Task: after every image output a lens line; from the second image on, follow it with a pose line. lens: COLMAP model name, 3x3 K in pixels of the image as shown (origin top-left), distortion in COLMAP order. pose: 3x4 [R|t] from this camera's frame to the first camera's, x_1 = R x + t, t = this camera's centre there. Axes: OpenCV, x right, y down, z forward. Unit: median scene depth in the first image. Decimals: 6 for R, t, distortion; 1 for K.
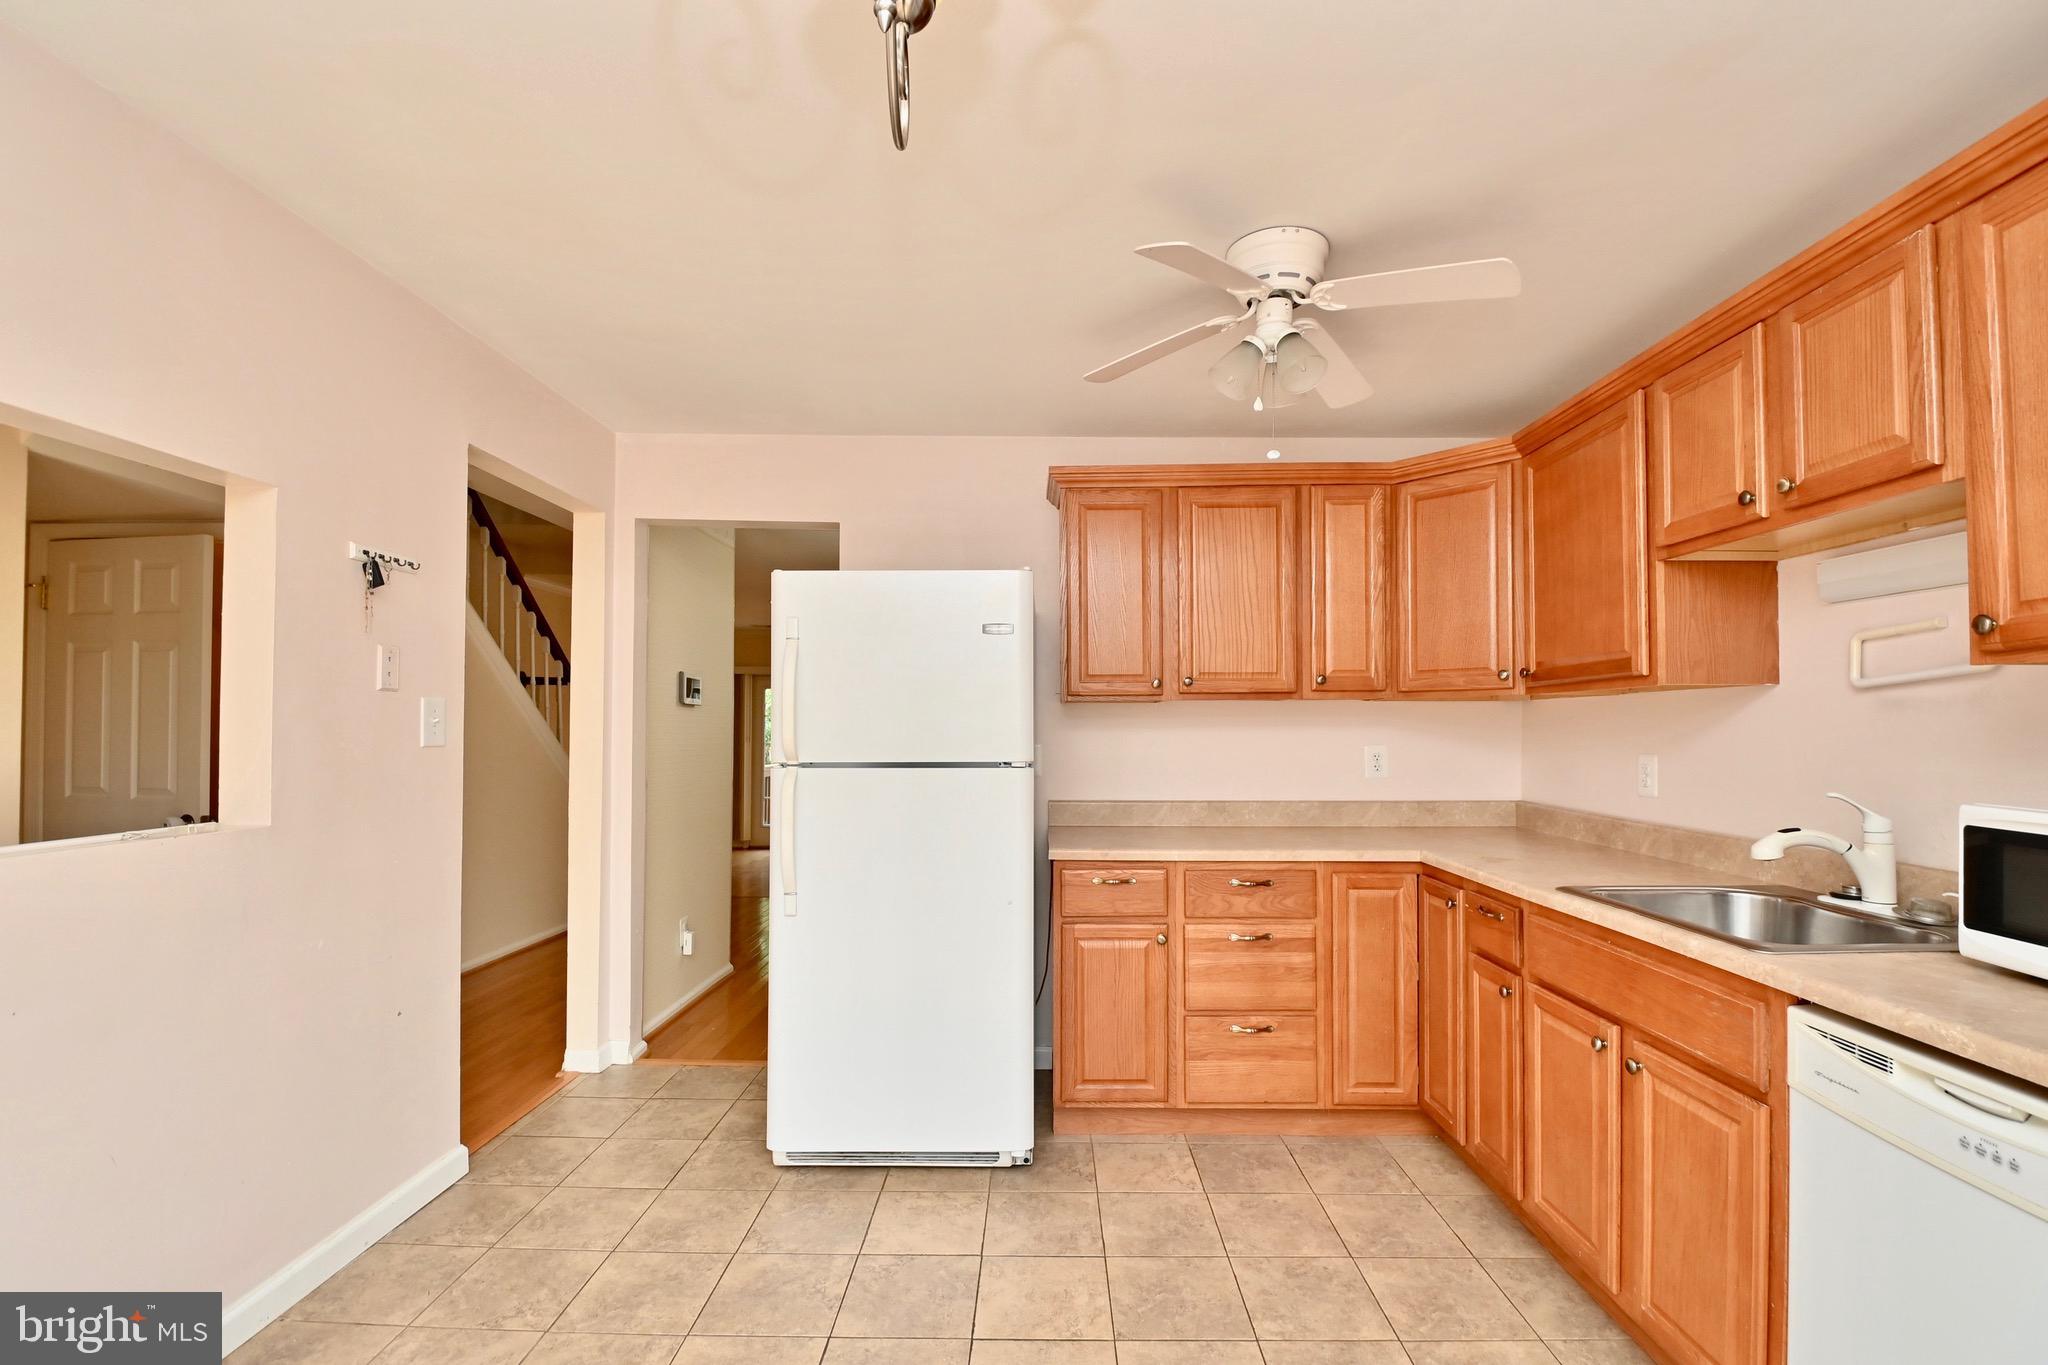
lens RADIAL K [[898.2, 0, 1042.0], [0, 898.2, 713.8], [0, 0, 1]] dist [0.018218, -0.023635]
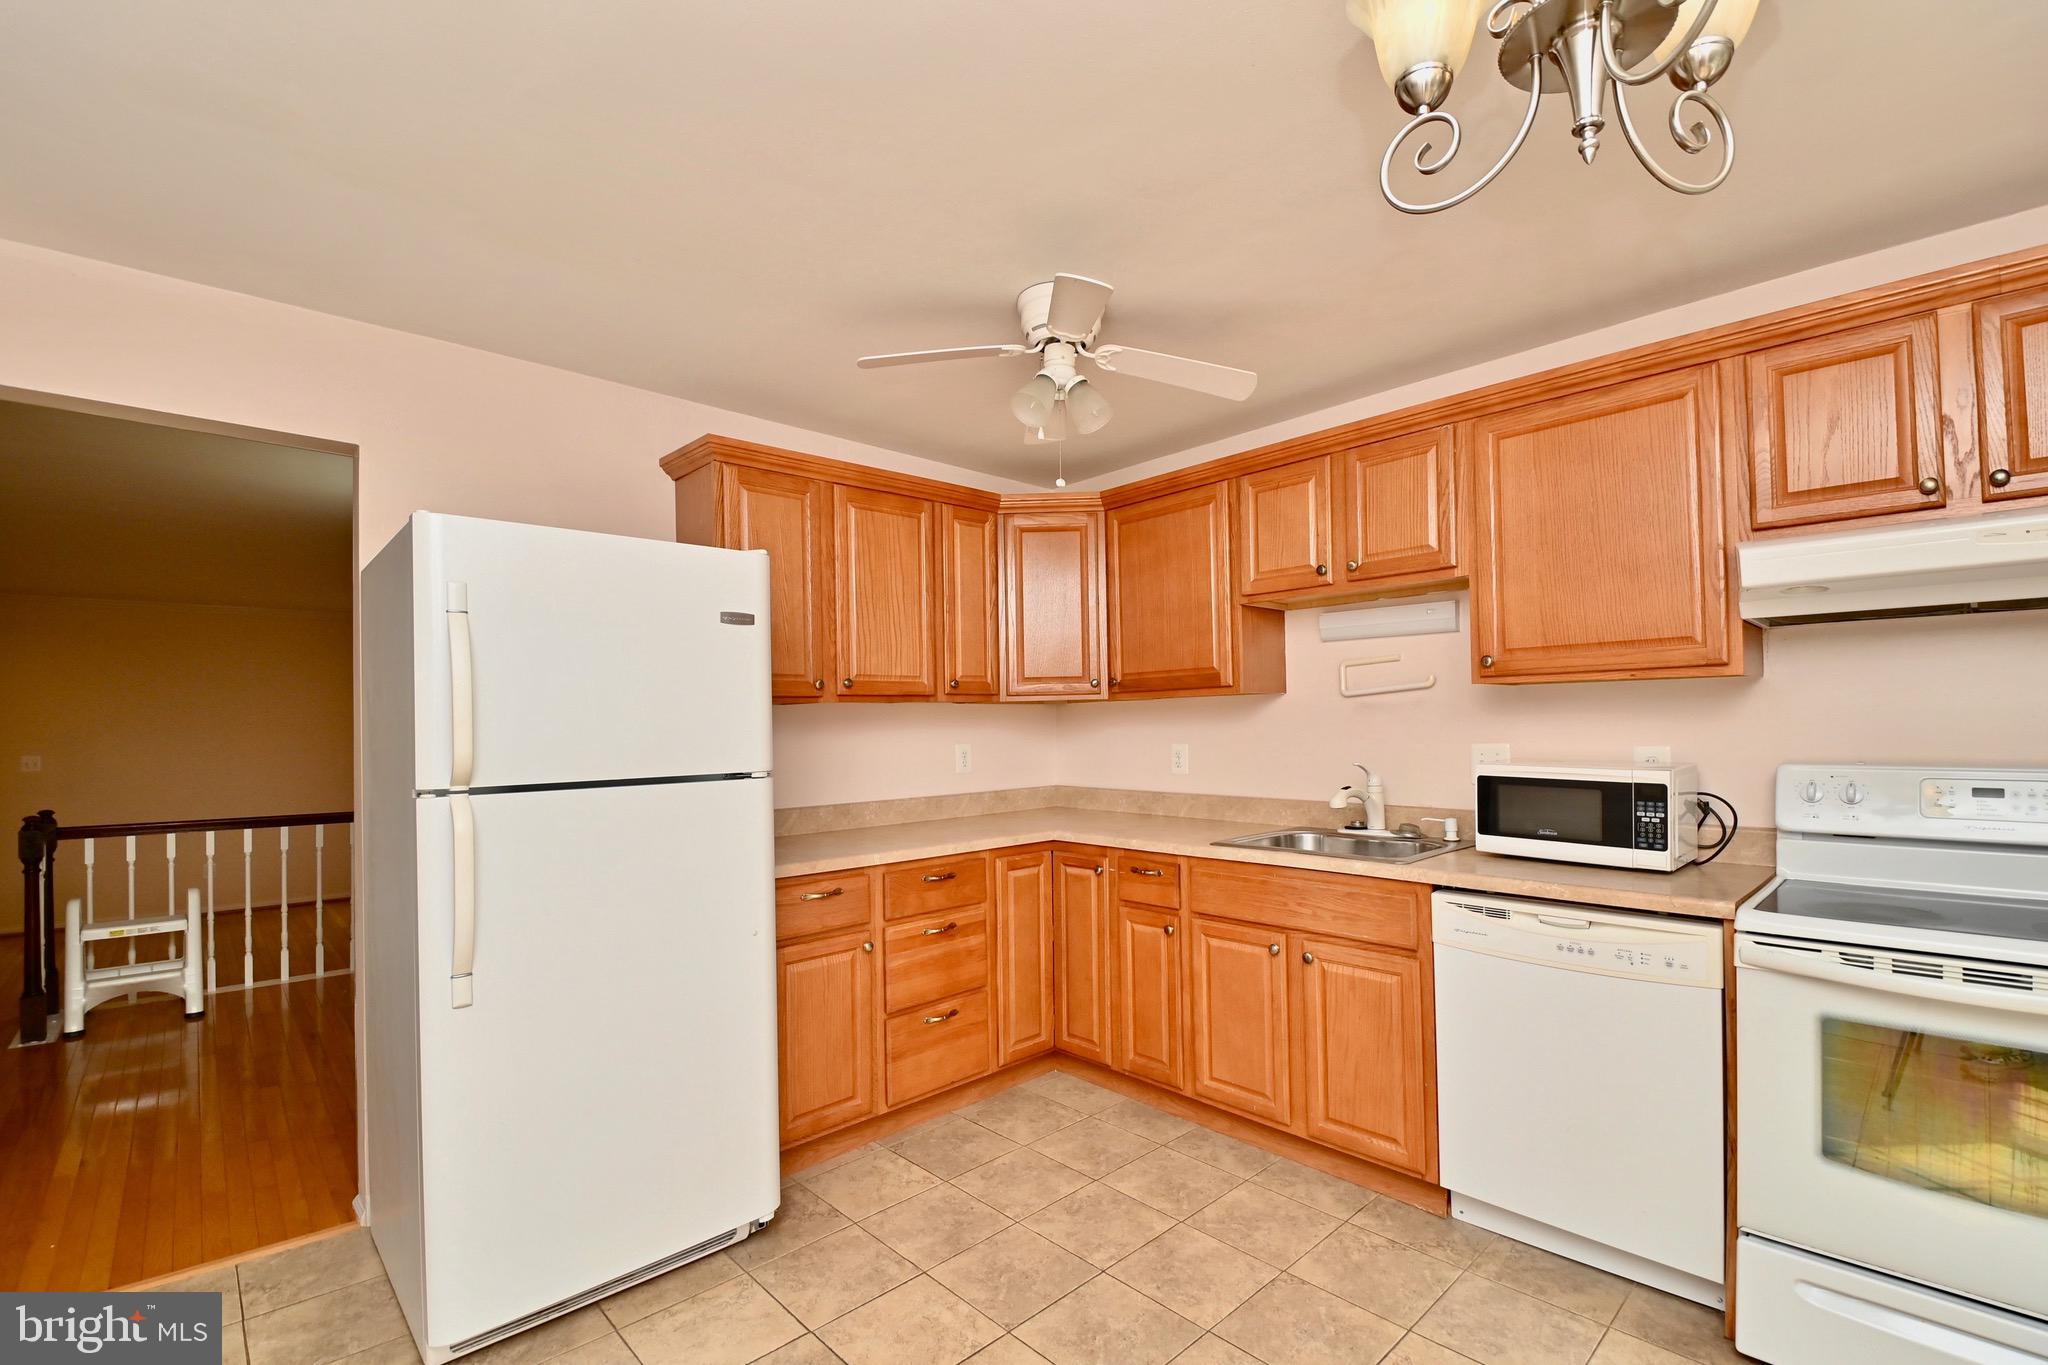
lens RADIAL K [[898.2, 0, 1042.0], [0, 898.2, 713.8], [0, 0, 1]] dist [0.018218, -0.023635]
pose [[0.718220, -0.004626, 0.695801, -0.457140], [0.007336, 0.999973, -0.000923, -0.000044], [-0.695777, 0.005767, 0.718234, 0.184372]]
